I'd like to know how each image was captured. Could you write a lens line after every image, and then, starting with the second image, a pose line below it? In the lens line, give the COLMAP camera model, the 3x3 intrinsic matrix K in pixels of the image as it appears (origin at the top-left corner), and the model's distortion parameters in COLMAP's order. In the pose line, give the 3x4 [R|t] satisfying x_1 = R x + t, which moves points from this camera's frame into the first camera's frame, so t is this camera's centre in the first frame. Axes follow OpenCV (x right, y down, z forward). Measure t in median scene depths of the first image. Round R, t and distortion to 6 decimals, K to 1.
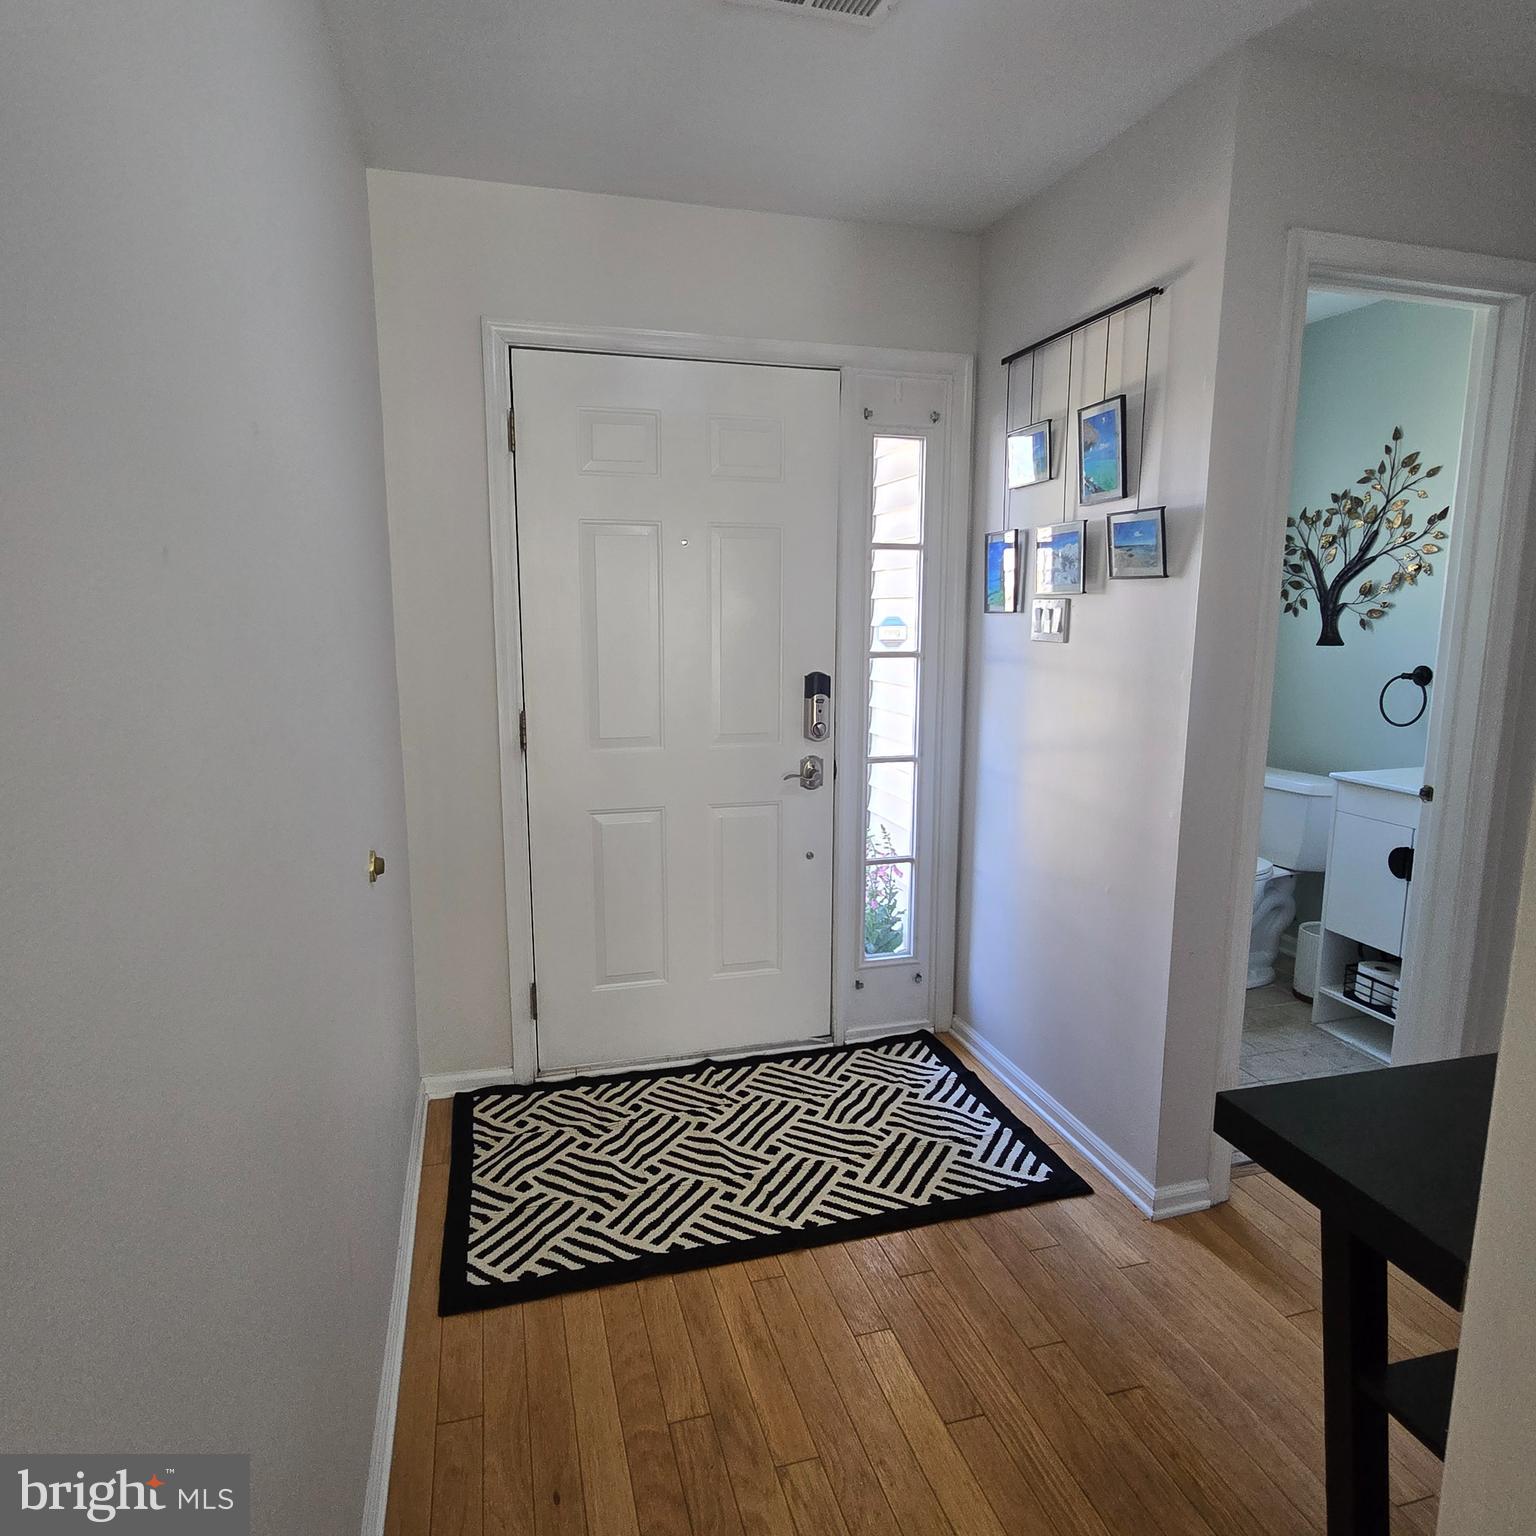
lens RADIAL K [[977.9, 0, 773.0], [0, 977.9, 767.7], [0, 0, 1]] dist [-0.004754, 0.002518]
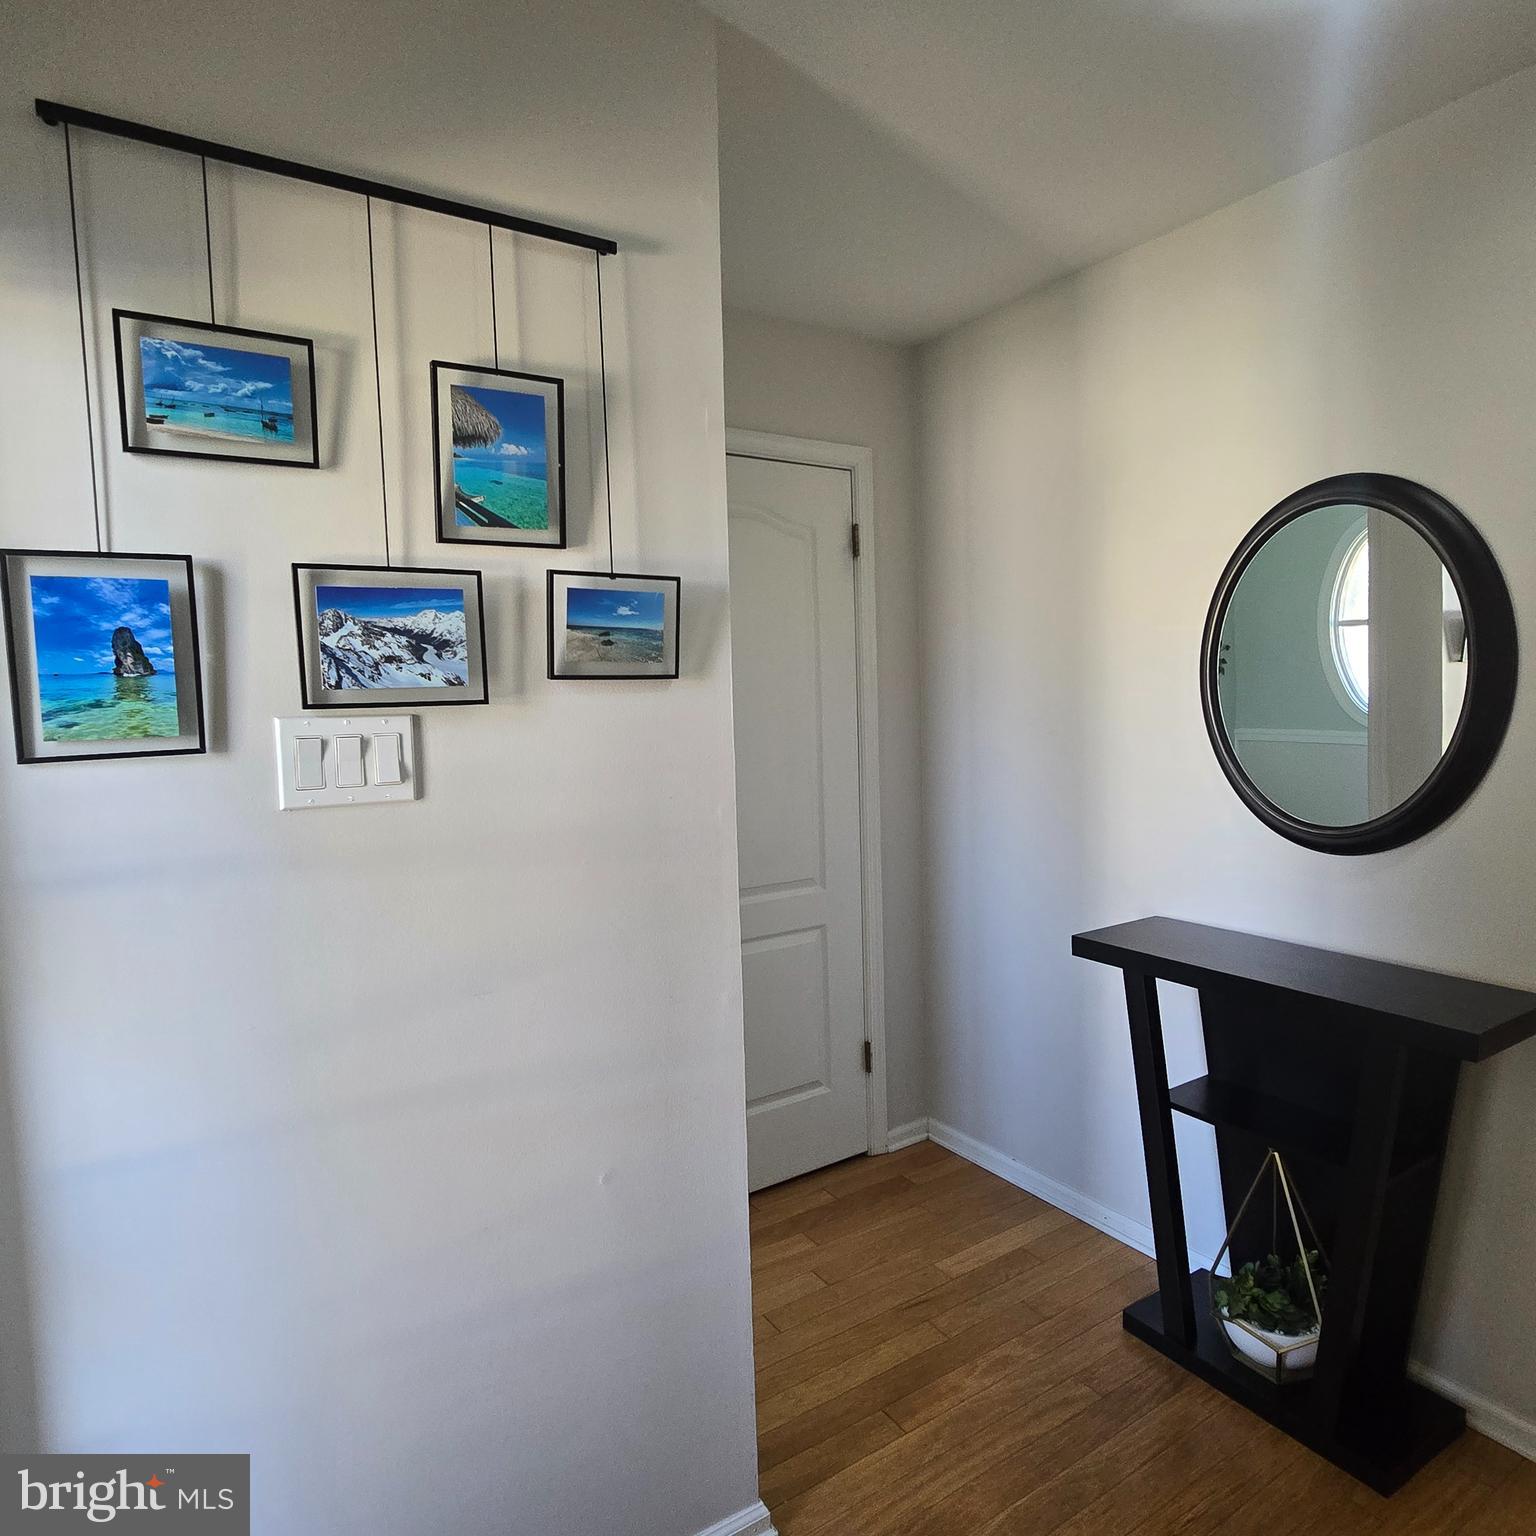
lens RADIAL K [[977.9, 0, 773.0], [0, 977.9, 767.7], [0, 0, 1]] dist [-0.004754, 0.002518]
pose [[-0.288873, -0.065788, 0.955104, -0.269603], [0.184890, 0.975021, 0.123080, -0.191990], [-0.939344, 0.212144, -0.269494, 1.063735]]
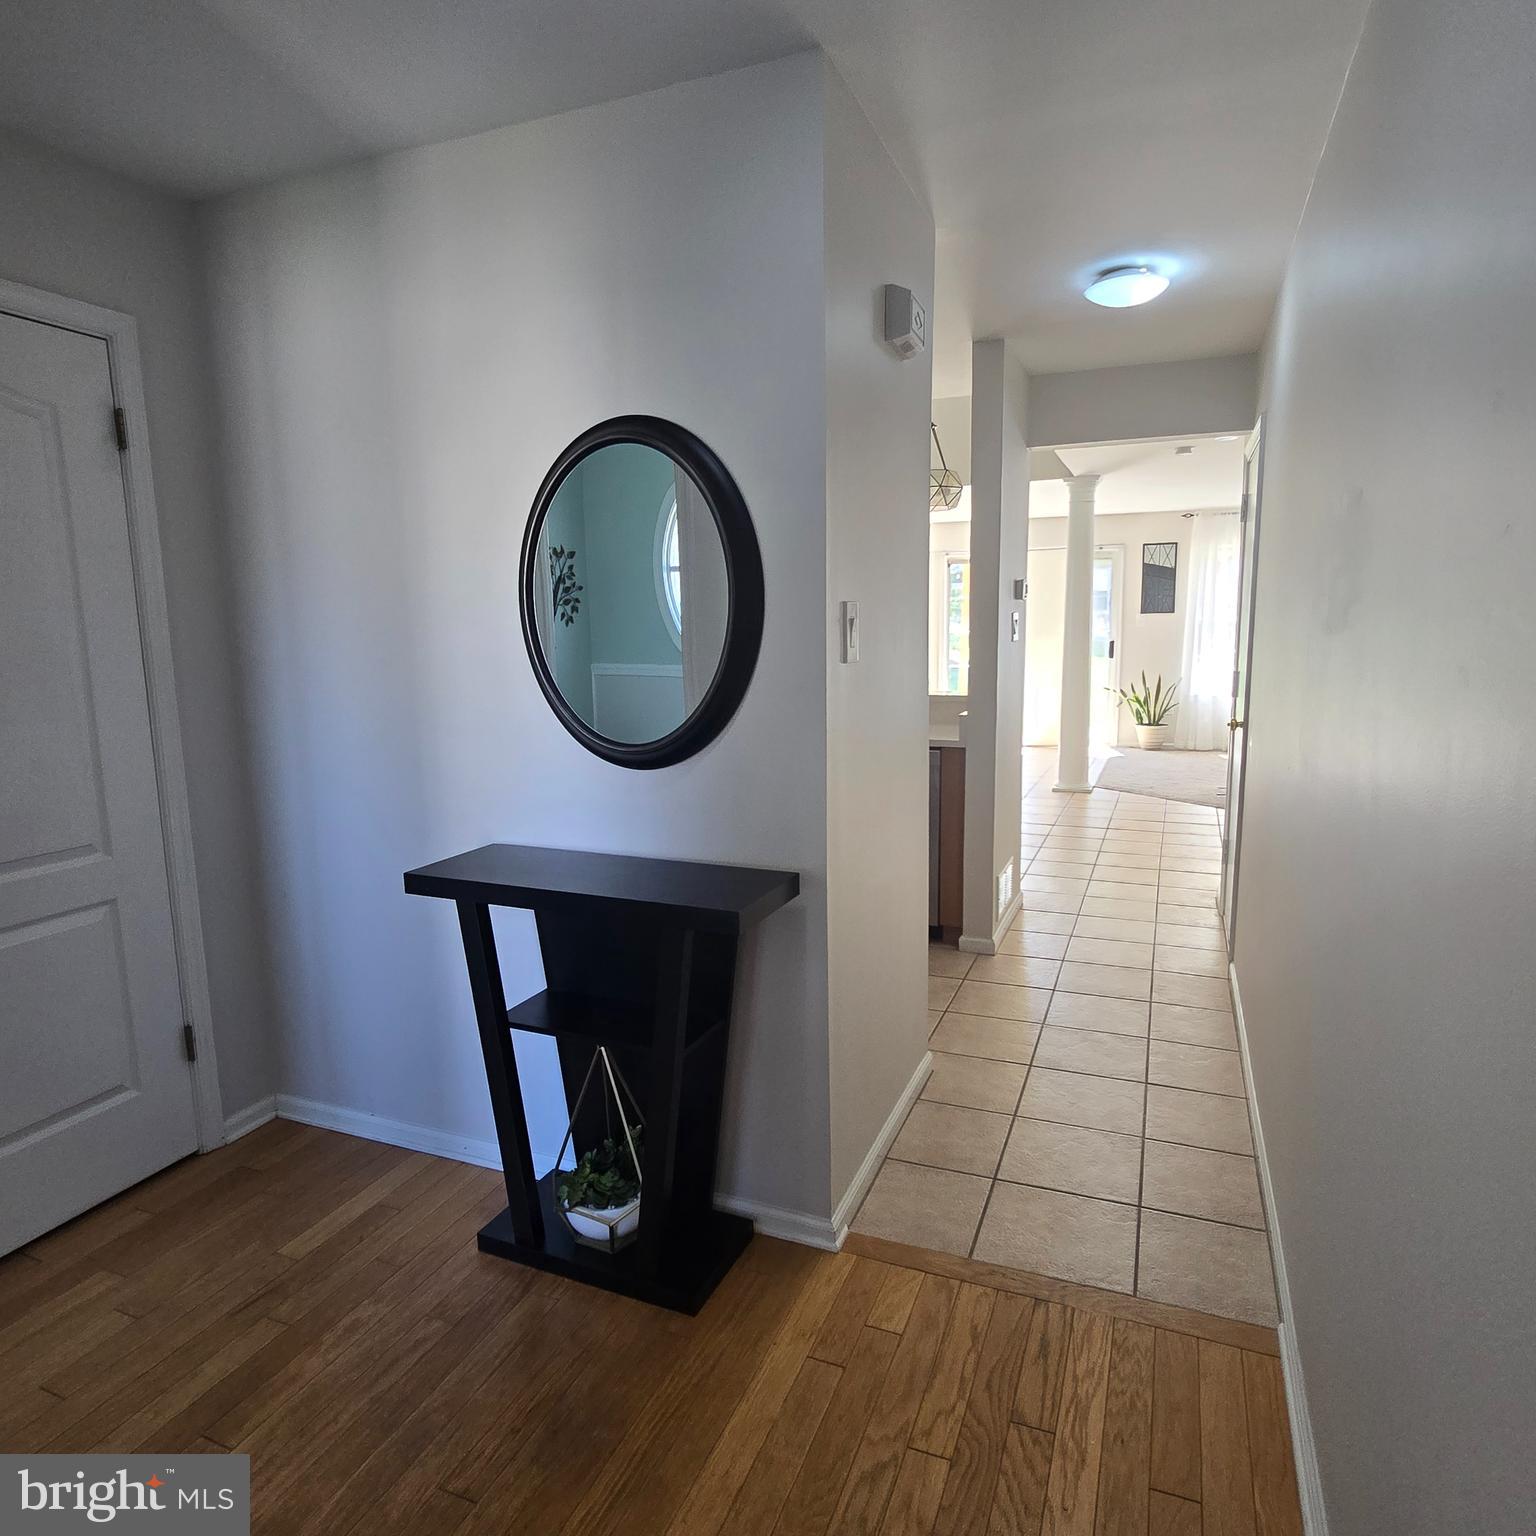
lens RADIAL K [[977.9, 0, 773.0], [0, 977.9, 767.7], [0, 0, 1]] dist [-0.004754, 0.002518]
pose [[-0.781156, -0.083218, 0.618765, -0.276570], [0.113050, 0.955841, 0.271271, -0.173315], [-0.614016, 0.281856, -0.737253, 1.022061]]
